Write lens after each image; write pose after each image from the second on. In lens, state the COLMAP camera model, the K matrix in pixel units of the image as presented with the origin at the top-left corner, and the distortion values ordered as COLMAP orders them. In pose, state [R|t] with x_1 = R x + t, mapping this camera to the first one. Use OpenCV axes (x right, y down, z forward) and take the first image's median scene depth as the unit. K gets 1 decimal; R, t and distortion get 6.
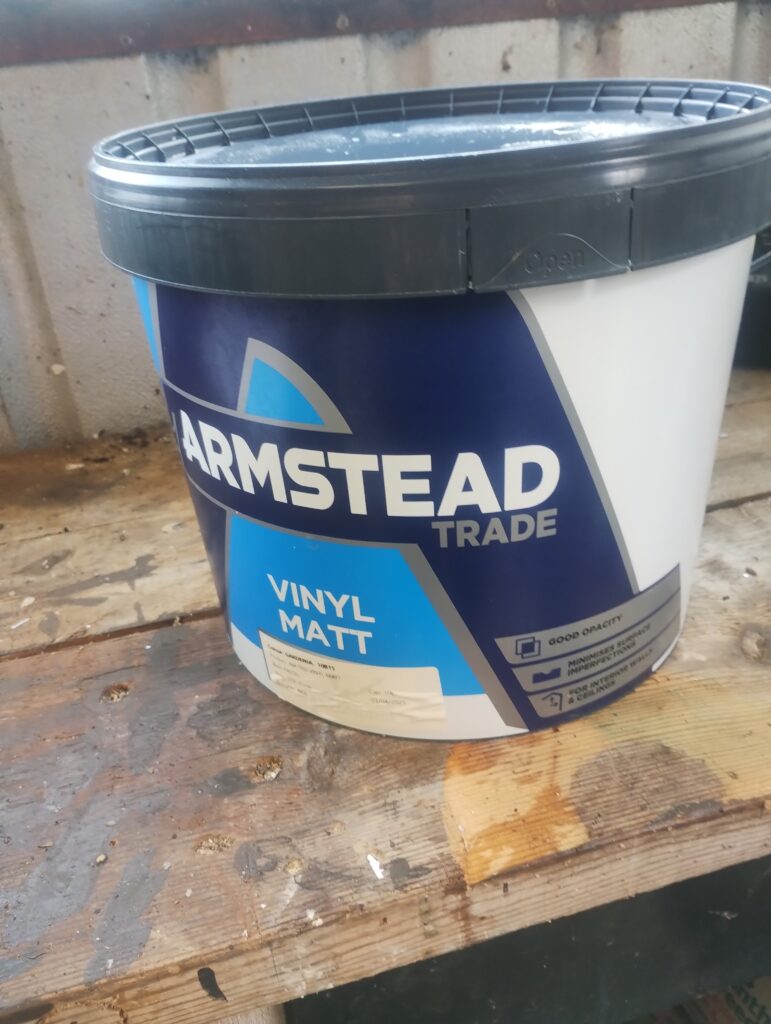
lens RADIAL K [[857.5, 0, 383.9], [0, 857.5, 506.7], [0, 0, 1]] dist [0.056770, -0.086628]
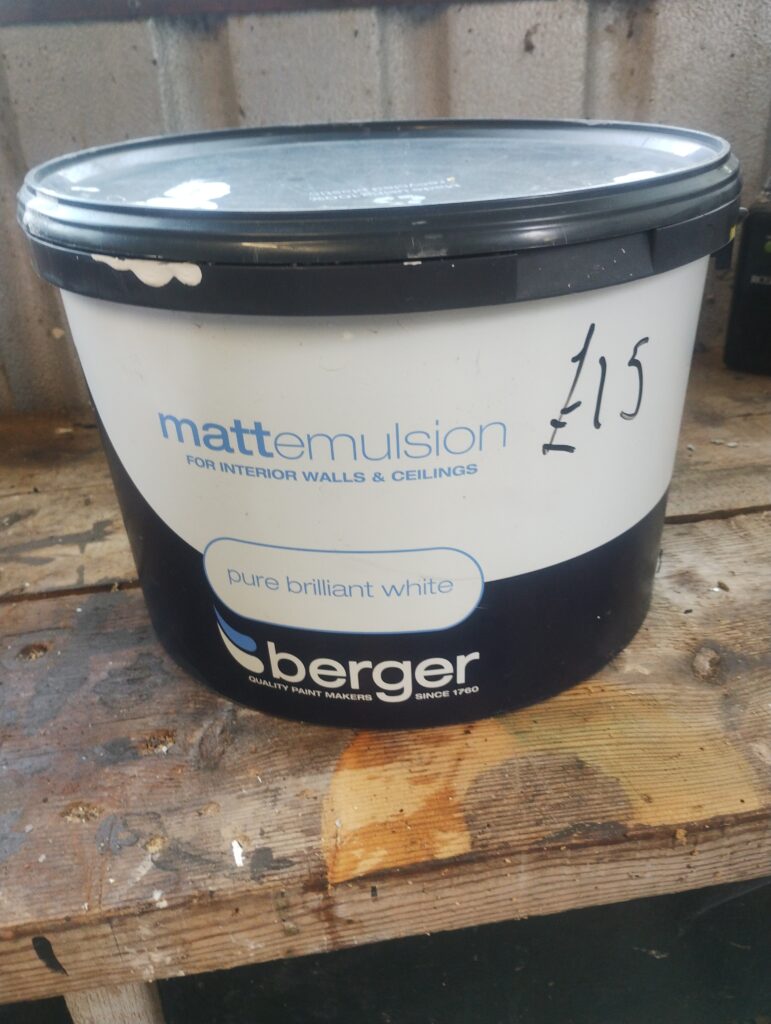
lens RADIAL K [[857.6, 0, 380.5], [0, 857.6, 511.6], [0, 0, 1]] dist [0.056434, -0.093922]
pose [[0.993208, 0.076808, -0.087392, 0.178093], [-0.076901, 0.997036, 0.002310, 0.028827], [0.087311, 0.004426, 0.996171, 0.068567]]
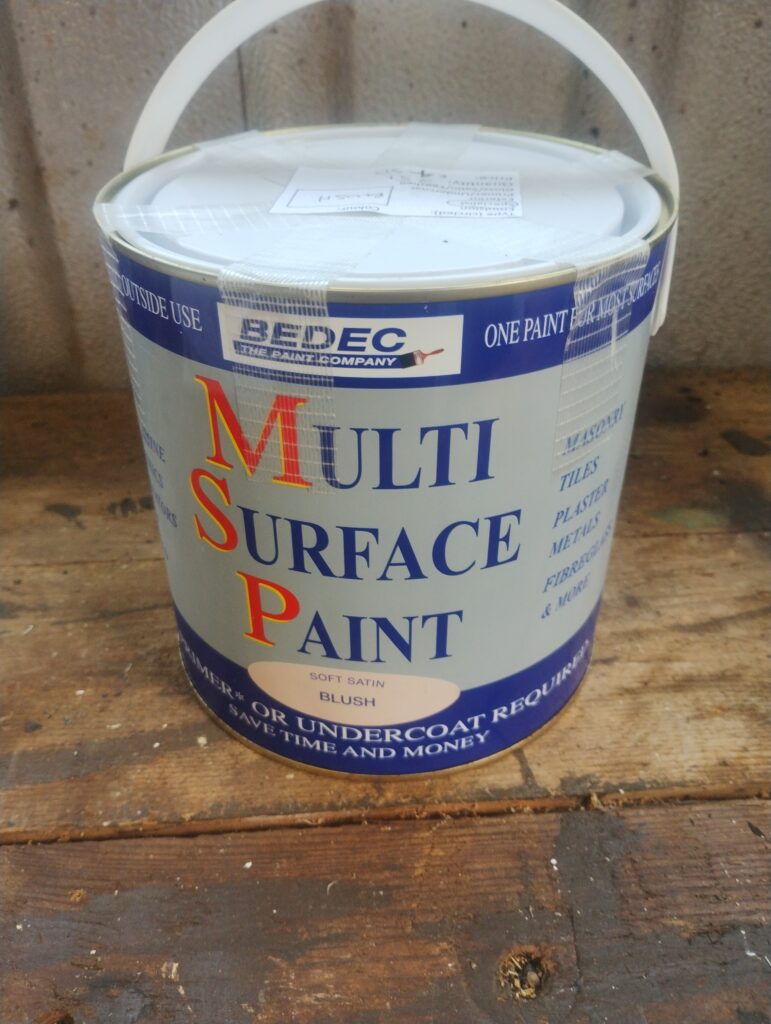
lens RADIAL K [[865.5, 0, 373.8], [0, 865.5, 503.5], [0, 0, 1]] dist [0.049506, -0.099254]
pose [[0.976984, 0.170222, -0.128557, -0.441331], [-0.154648, 0.980313, 0.122762, -0.128357], [0.146923, -0.100055, 0.984074, 0.587388]]
